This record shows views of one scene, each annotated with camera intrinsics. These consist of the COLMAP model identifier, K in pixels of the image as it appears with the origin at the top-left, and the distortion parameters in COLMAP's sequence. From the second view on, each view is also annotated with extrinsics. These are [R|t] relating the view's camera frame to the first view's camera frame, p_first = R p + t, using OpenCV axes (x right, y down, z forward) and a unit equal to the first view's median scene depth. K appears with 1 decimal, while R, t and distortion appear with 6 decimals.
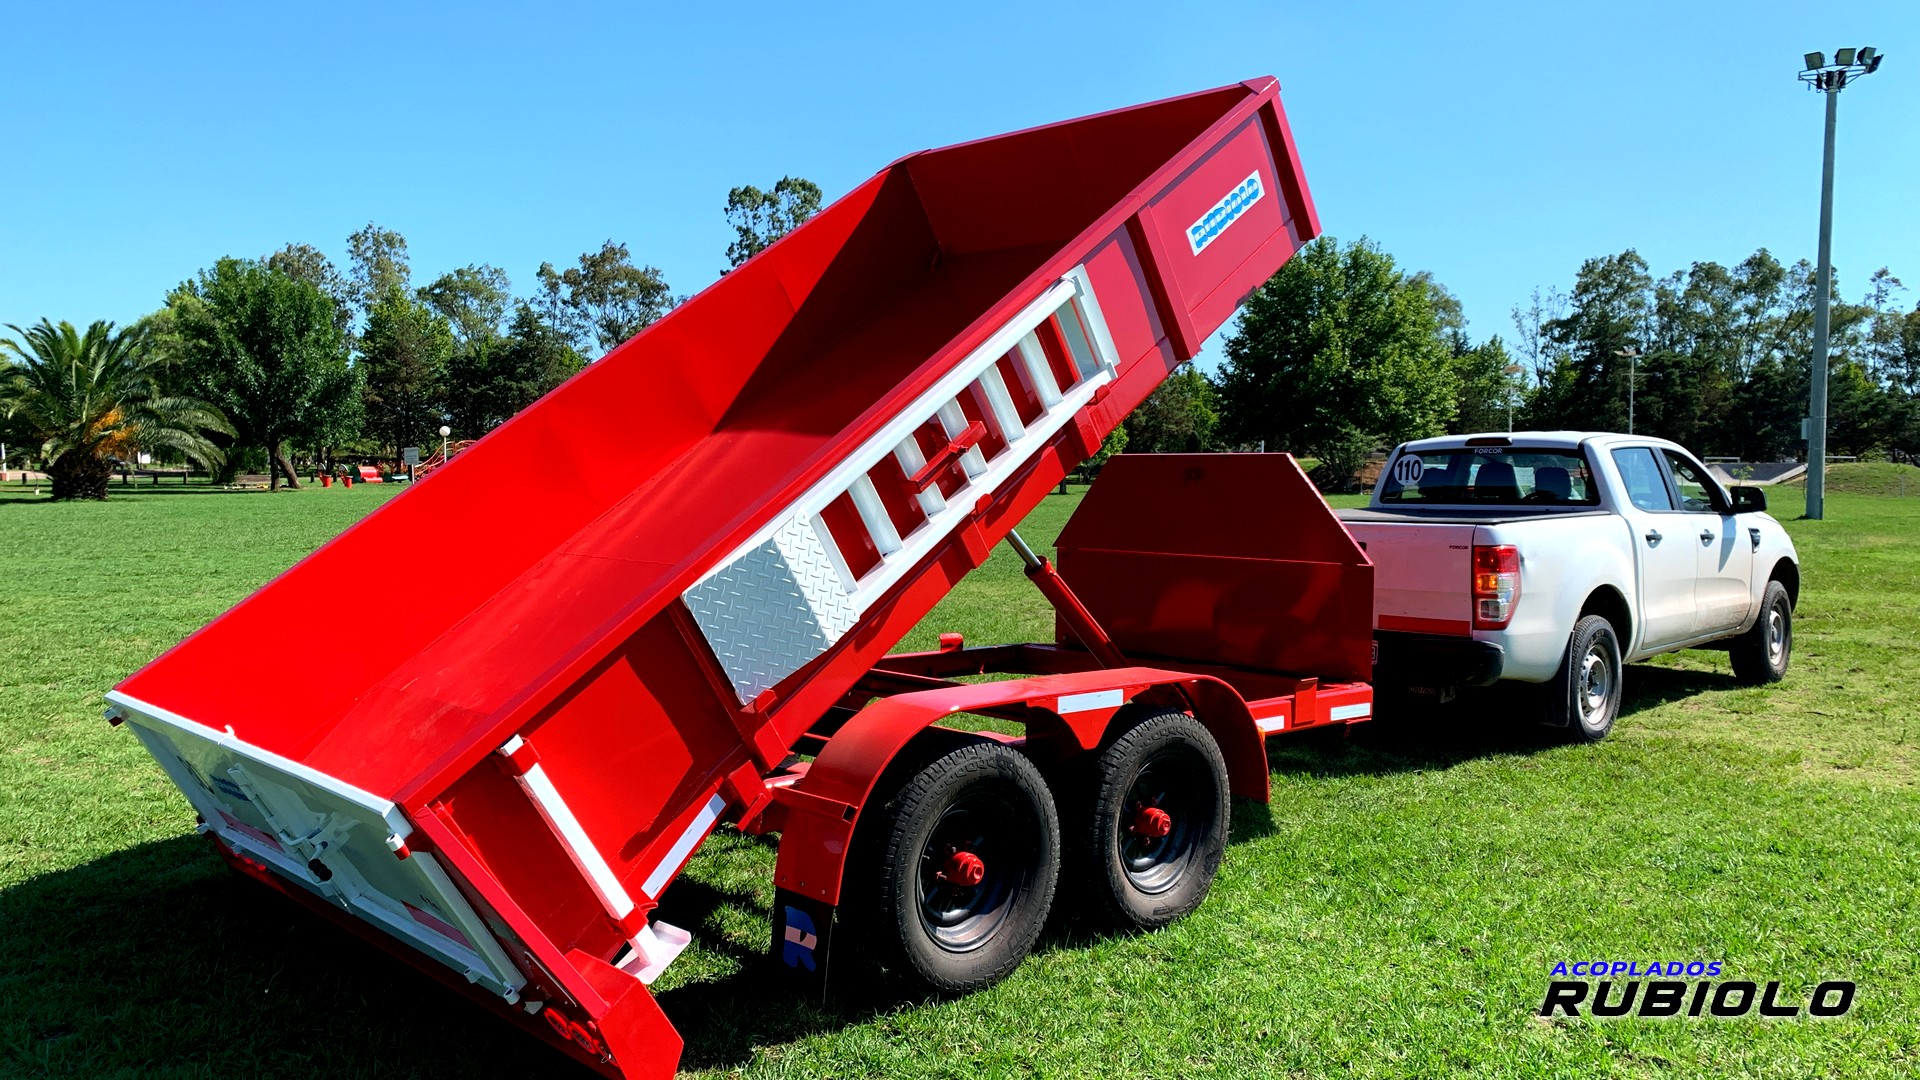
lens RADIAL K [[1452.2, 0, 960.0], [0, 1452.2, 540.0], [0, 0, 1]] dist [0.029043, -0.029564]
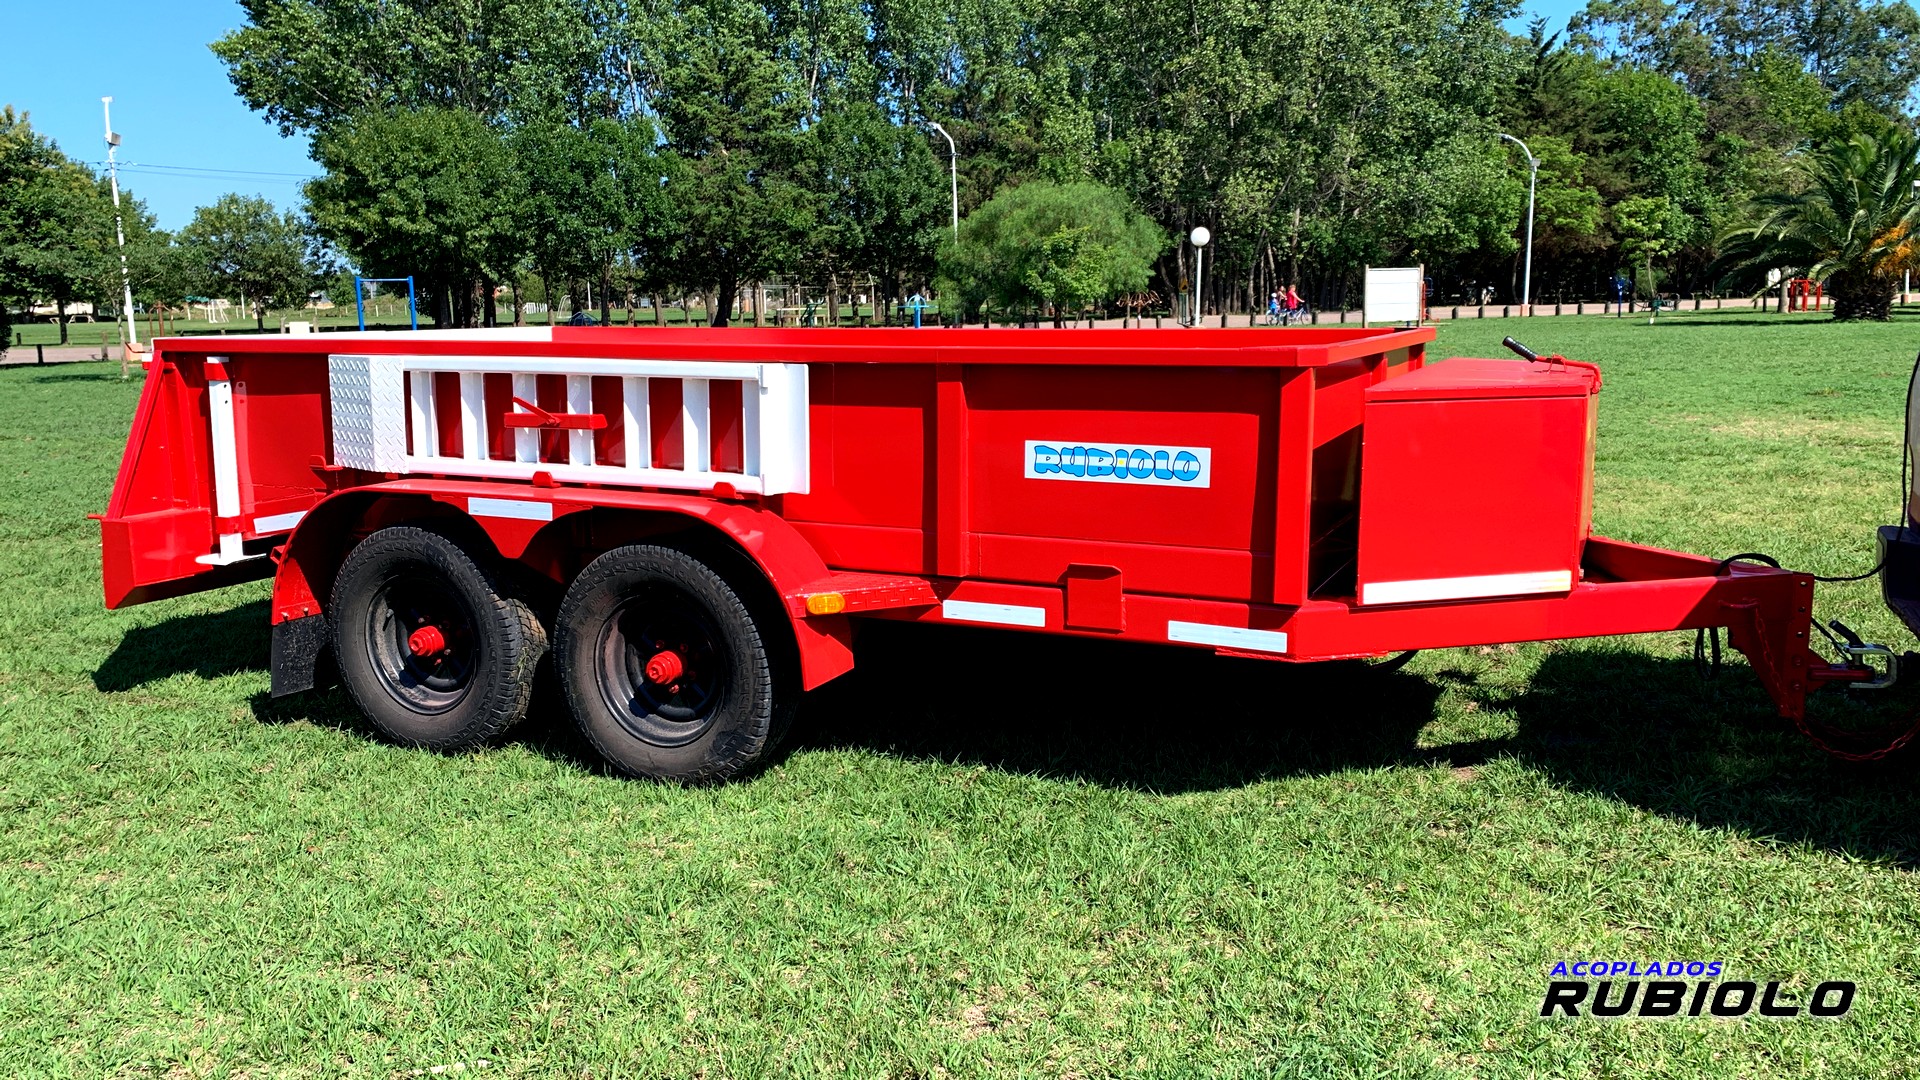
lens RADIAL K [[1452.2, 0, 960.0], [0, 1452.2, 540.0], [0, 0, 1]] dist [0.029043, -0.029564]
pose [[0.354410, 0.150747, -0.922859, 0.912121], [-0.040098, 0.988462, 0.146064, -0.016121], [0.934230, -0.014762, 0.356366, 0.792127]]
